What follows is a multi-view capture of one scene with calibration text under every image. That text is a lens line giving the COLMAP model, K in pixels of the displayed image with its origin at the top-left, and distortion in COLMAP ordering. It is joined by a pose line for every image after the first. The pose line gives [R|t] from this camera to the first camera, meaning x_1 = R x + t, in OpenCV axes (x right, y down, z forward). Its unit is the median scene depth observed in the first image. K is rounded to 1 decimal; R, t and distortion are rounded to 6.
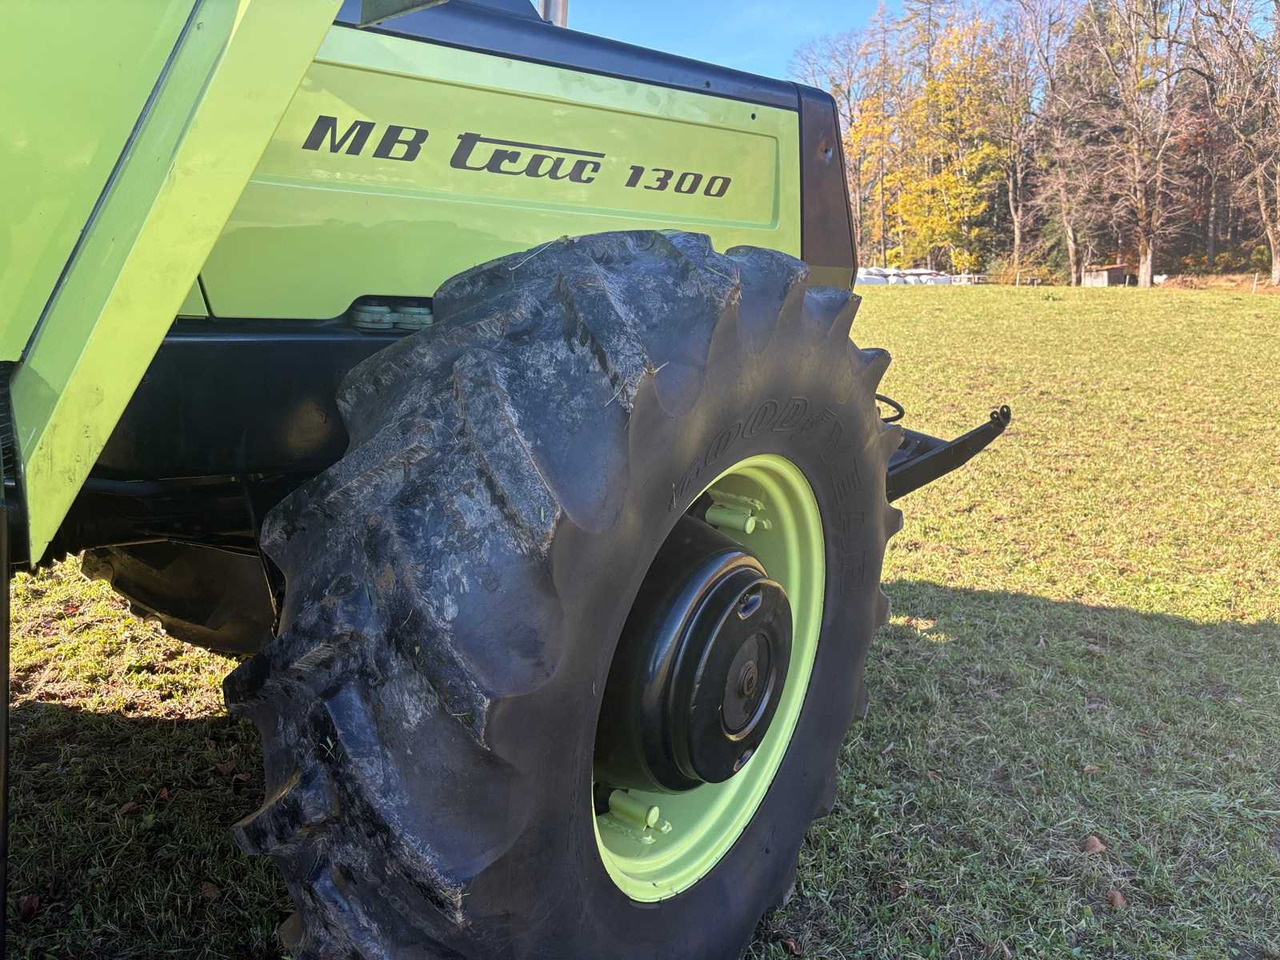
lens RADIAL K [[1000.4, 0, 640.0], [0, 1000.4, 480.0], [0, 0, 1]] dist [0.059890, -0.081566]
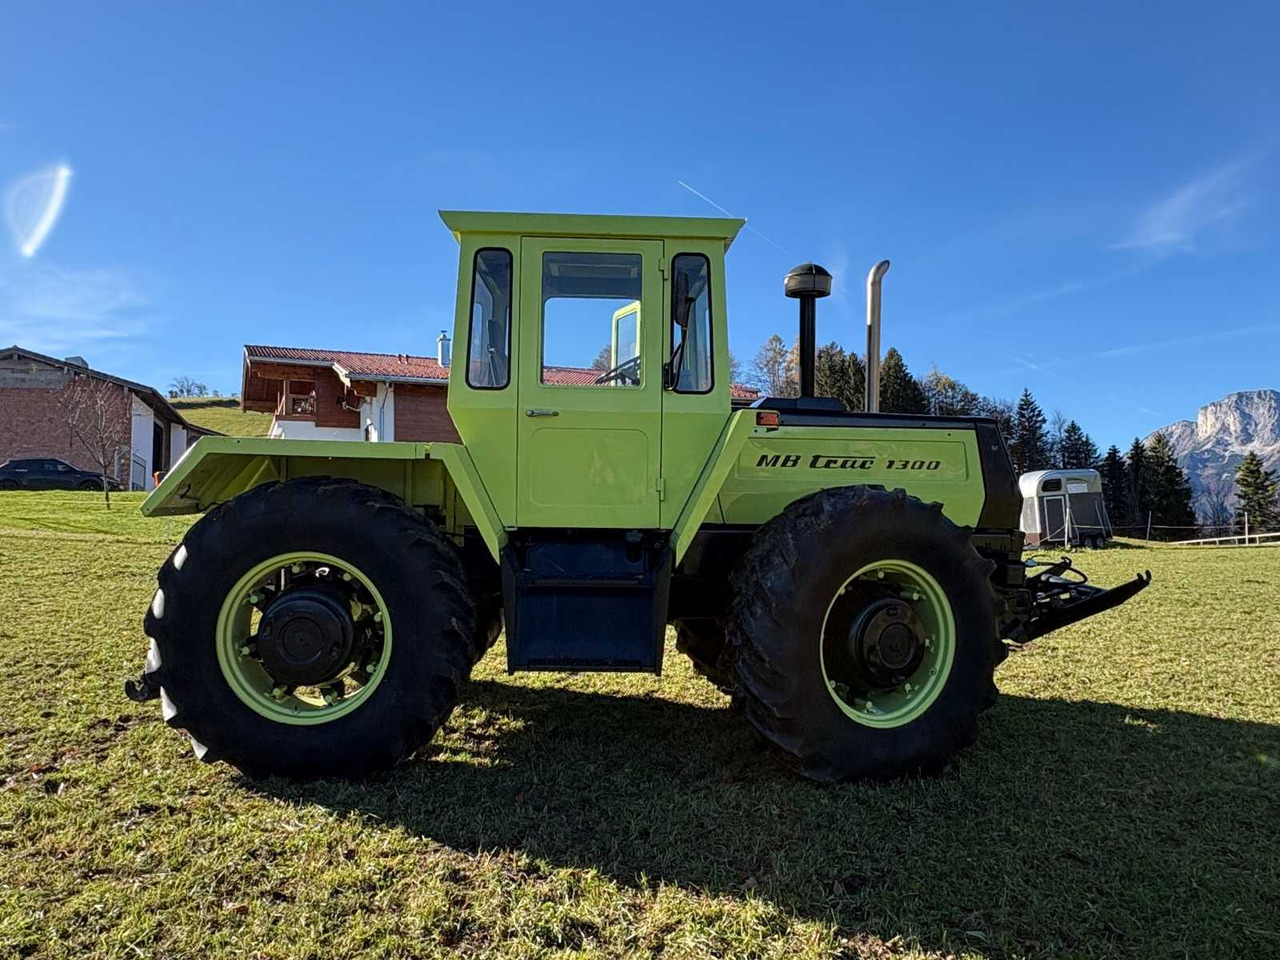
lens RADIAL K [[971.8, 0, 639.4], [0, 971.8, 485.5], [0, 0, 1]] dist [0.013666, 0.000368]
pose [[0.860074, -0.064959, -0.506017, 0.750376], [-0.071080, 0.966929, -0.244942, 0.413804], [0.505194, 0.246636, 0.827013, -1.399952]]
